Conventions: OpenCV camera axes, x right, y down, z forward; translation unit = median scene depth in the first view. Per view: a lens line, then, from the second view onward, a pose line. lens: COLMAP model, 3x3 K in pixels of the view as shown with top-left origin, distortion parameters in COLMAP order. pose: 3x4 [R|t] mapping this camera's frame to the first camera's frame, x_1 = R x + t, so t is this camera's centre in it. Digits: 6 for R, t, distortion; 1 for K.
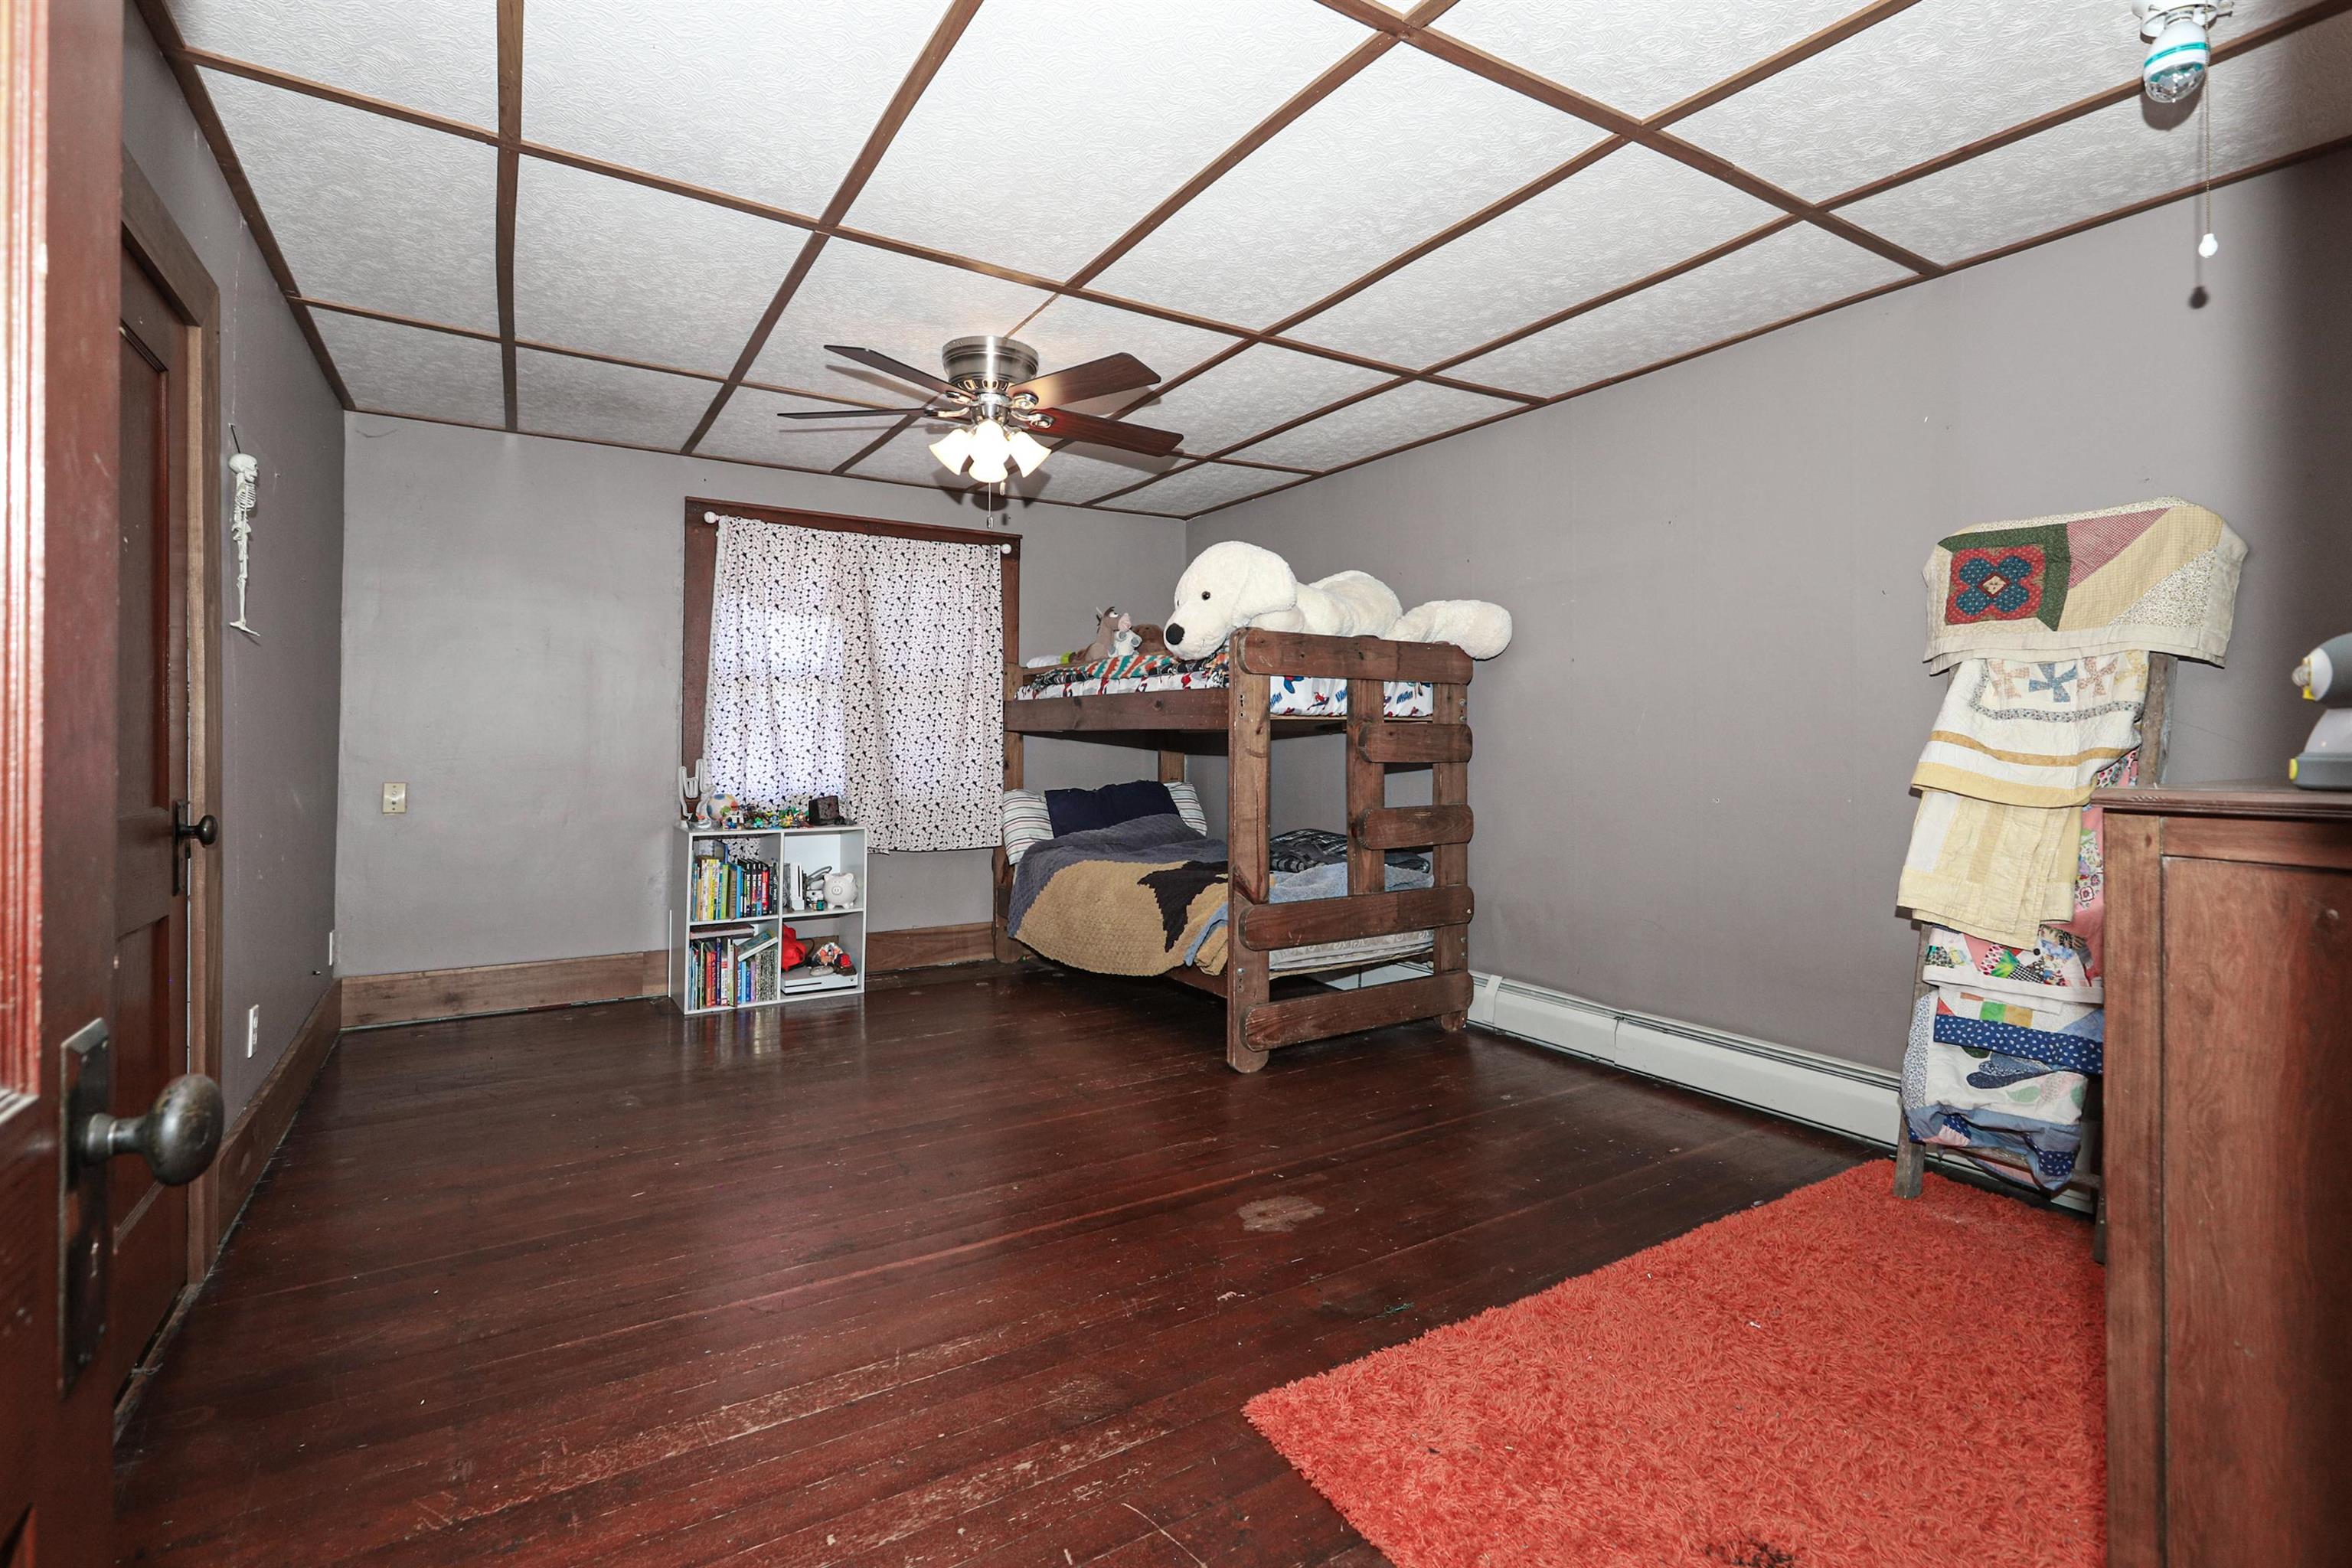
lens RADIAL K [[1070.0, 0, 1173.7], [0, 1070.0, 730.2], [0, 0, 1]] dist [-0.001361, 0.001235]
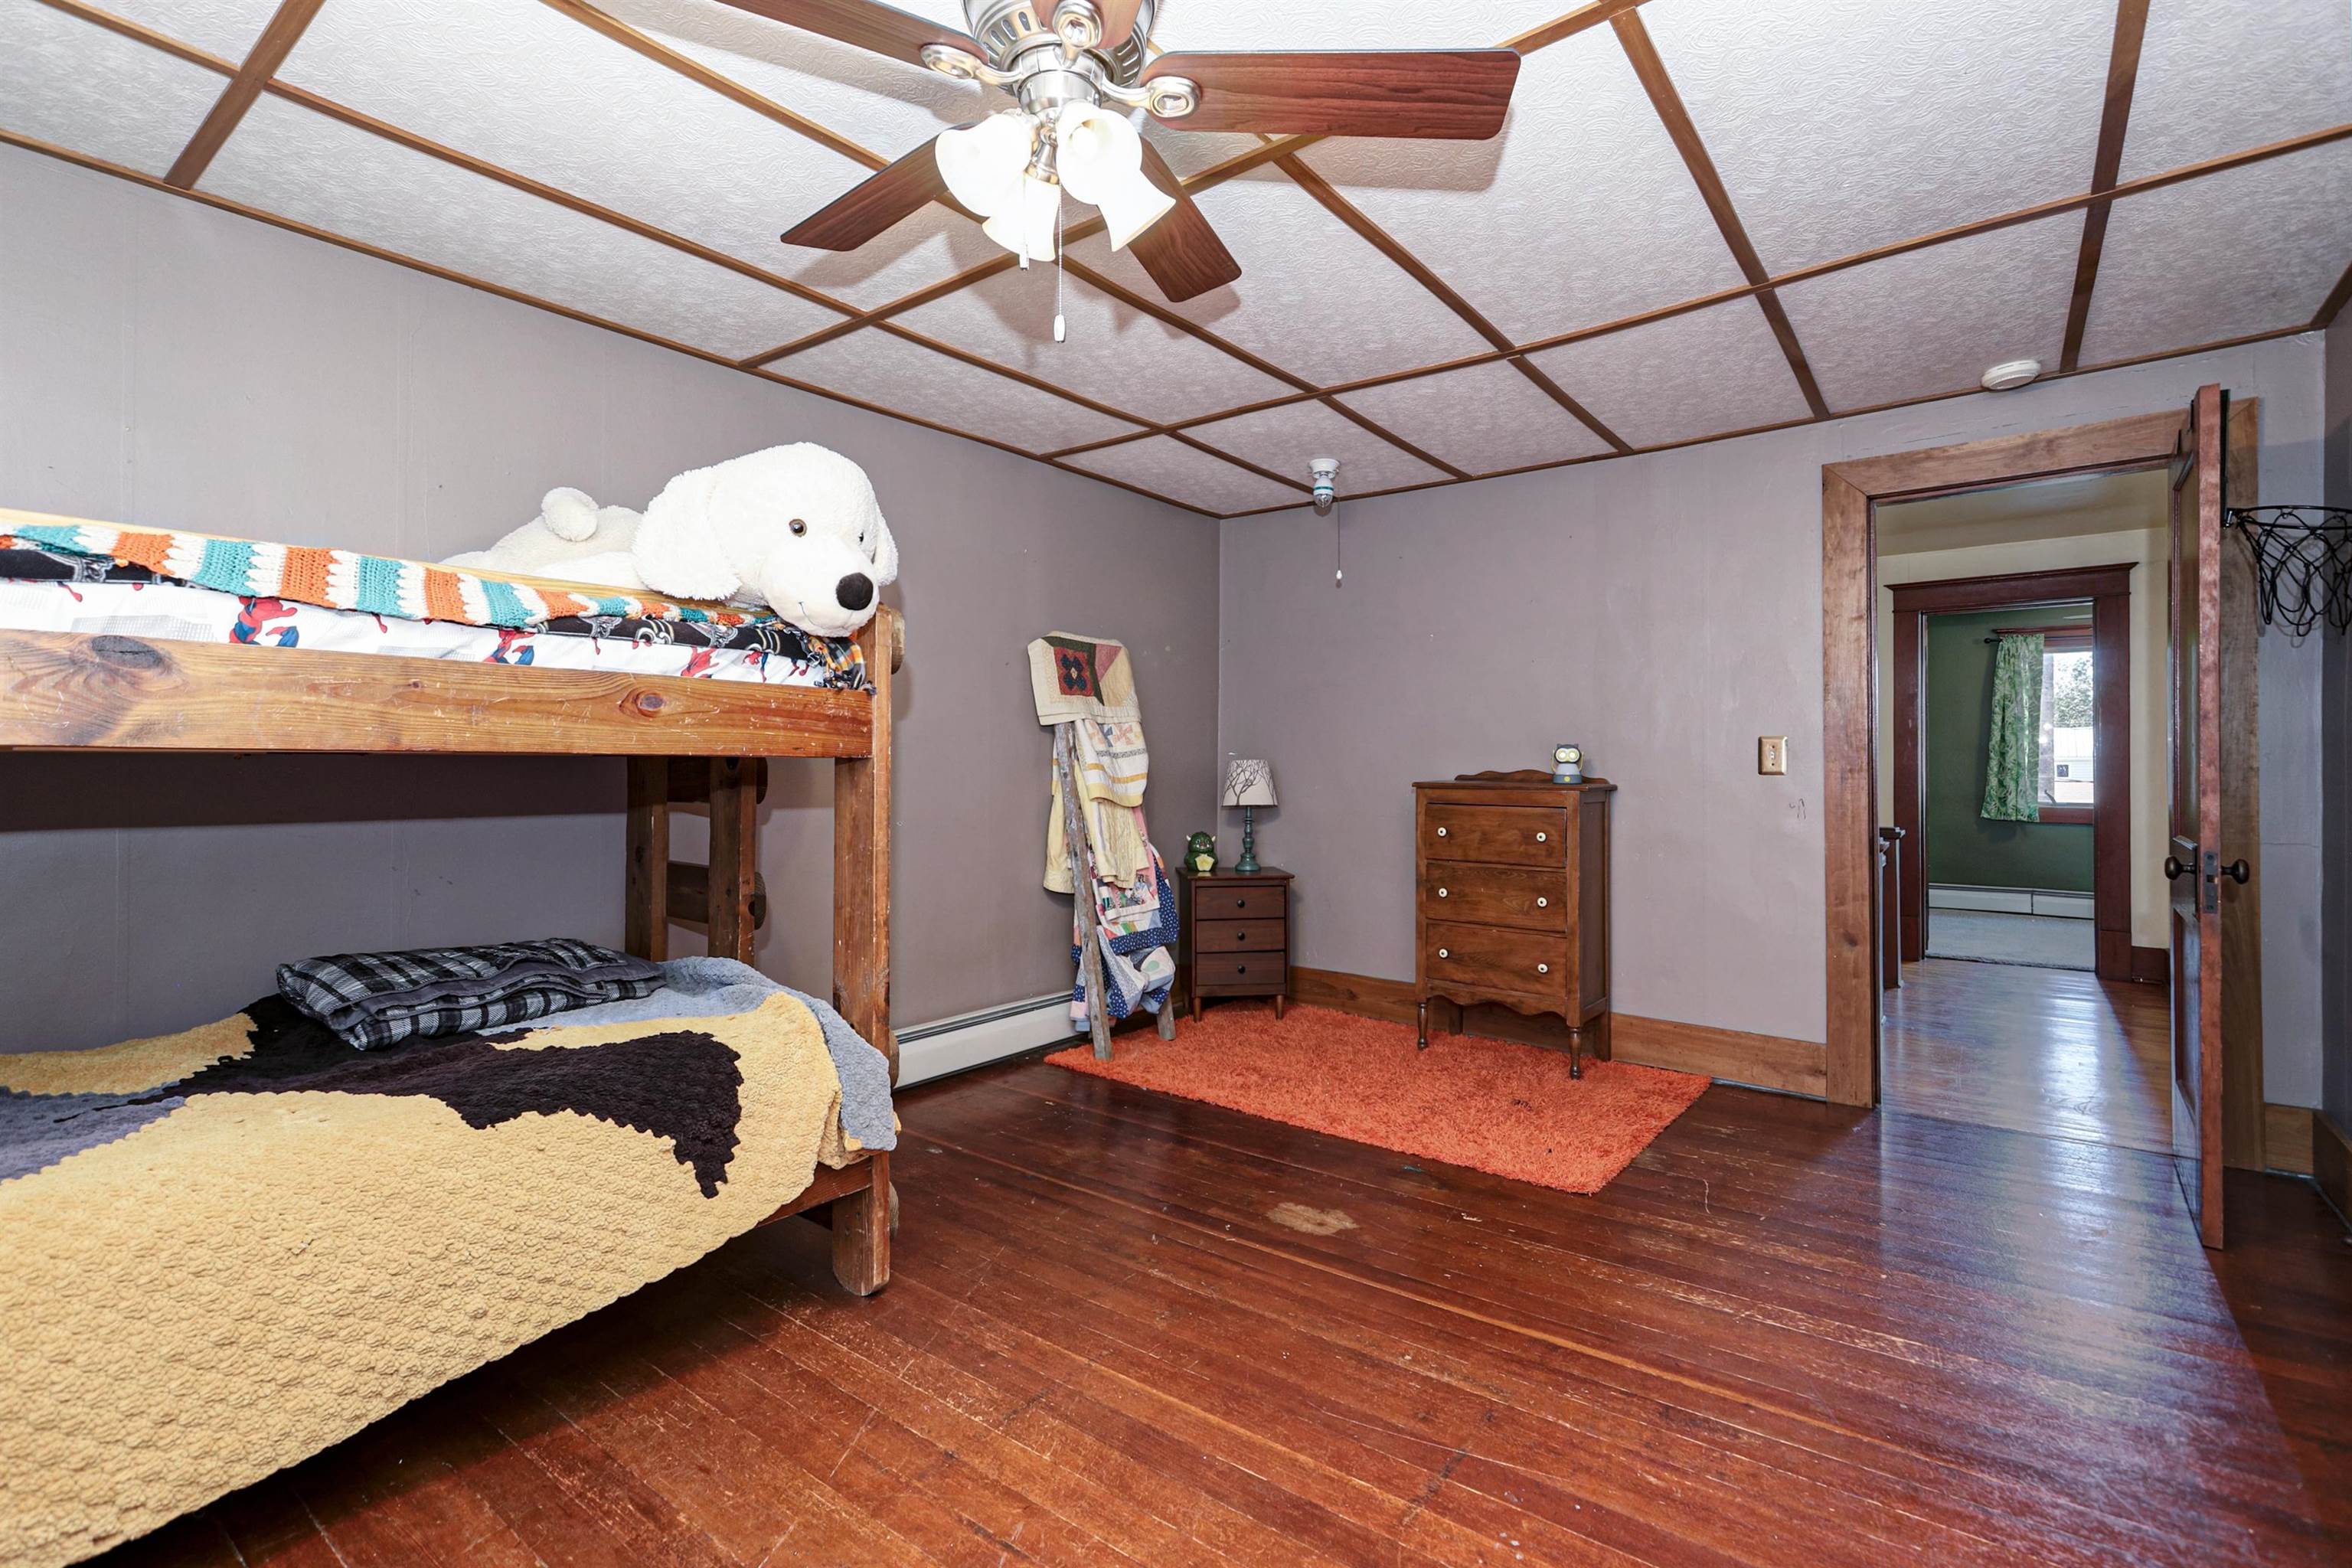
lens RADIAL K [[1070.0, 0, 1178.7], [0, 1070.0, 760.6], [0, 0, 1]] dist [-0.001361, 0.001235]
pose [[-0.342328, -0.001152, 0.939580, -0.853438], [-0.011611, 0.999928, -0.003004, 0.000090], [-0.939509, -0.011938, -0.342317, 1.486114]]
